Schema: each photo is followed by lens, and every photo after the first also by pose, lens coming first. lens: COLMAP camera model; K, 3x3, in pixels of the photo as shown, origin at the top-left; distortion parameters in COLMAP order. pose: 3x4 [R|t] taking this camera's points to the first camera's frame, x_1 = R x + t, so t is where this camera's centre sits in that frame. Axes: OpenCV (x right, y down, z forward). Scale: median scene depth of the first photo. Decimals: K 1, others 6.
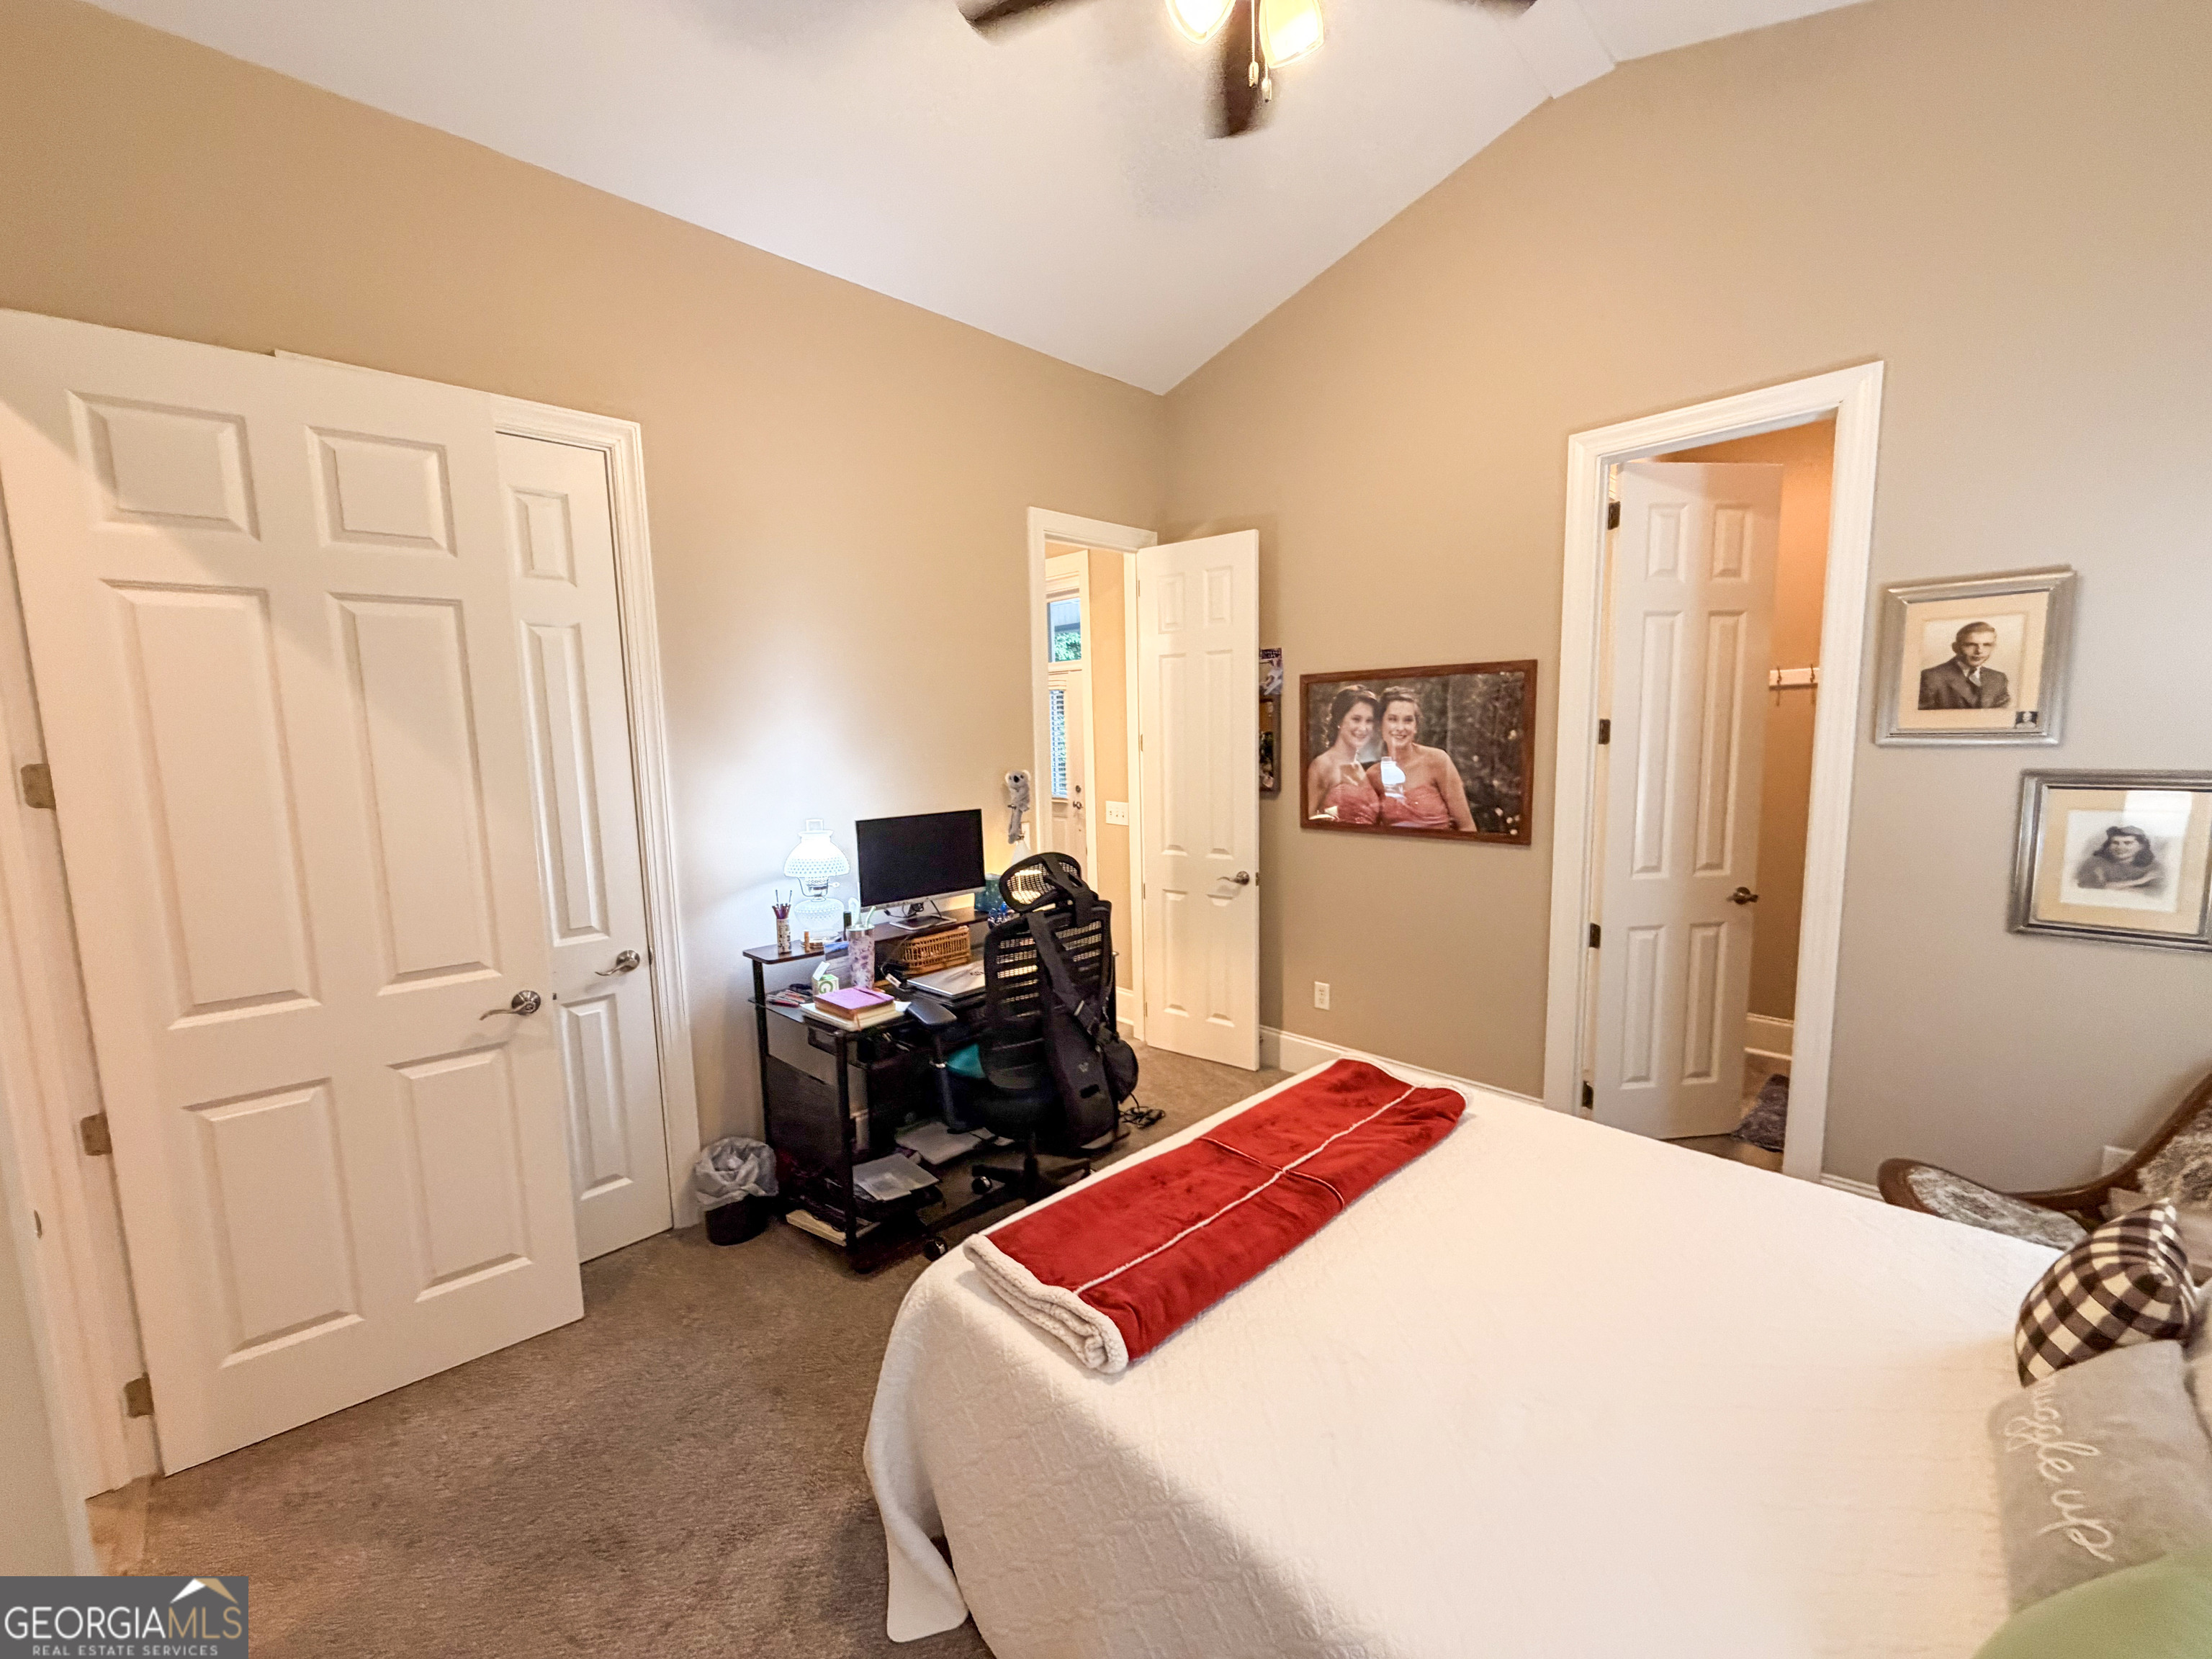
lens RADIAL K [[886.9, 0, 1099.0], [0, 886.9, 832.9], [0, 0, 1]] dist [-0.001123, 0.000014]
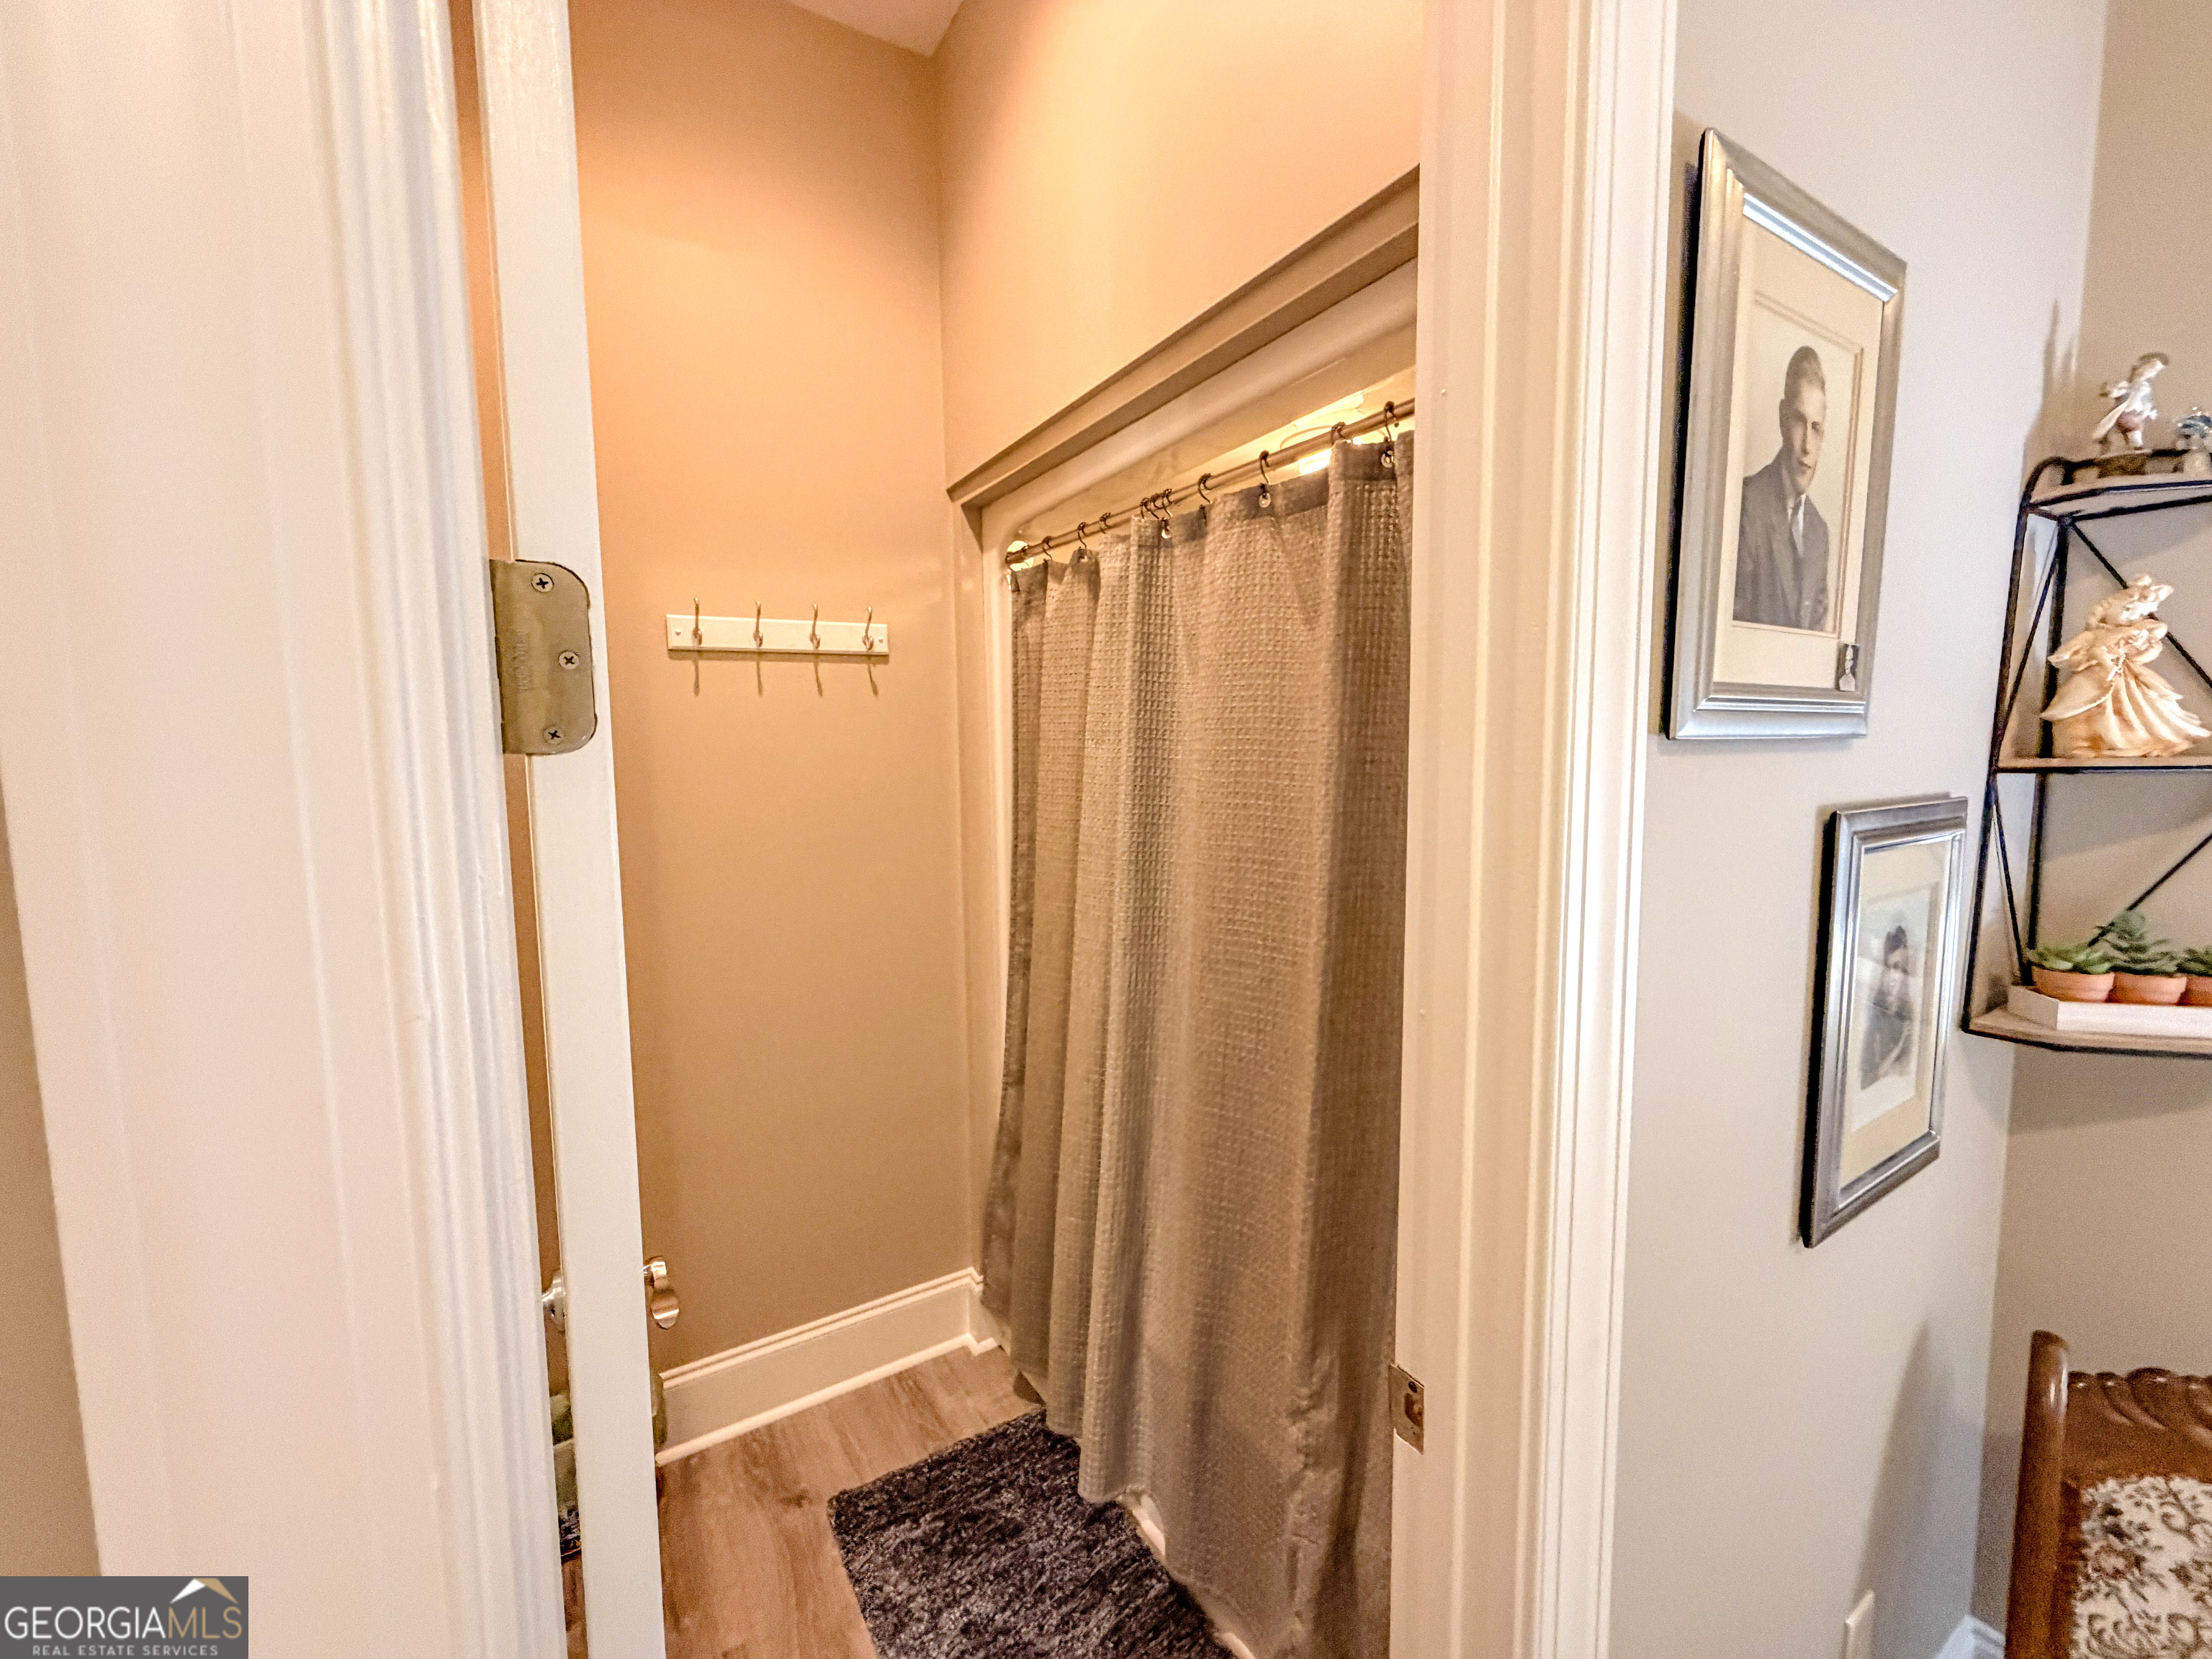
lens RADIAL K [[886.9, 0, 1106.6], [0, 886.9, 833.2], [0, 0, 1]] dist [-0.001123, 0.000014]
pose [[0.213520, -0.067414, 0.974610, 0.415165], [0.126815, 0.991088, 0.040770, -0.074725], [-0.968673, 0.114889, 0.220166, 0.794990]]
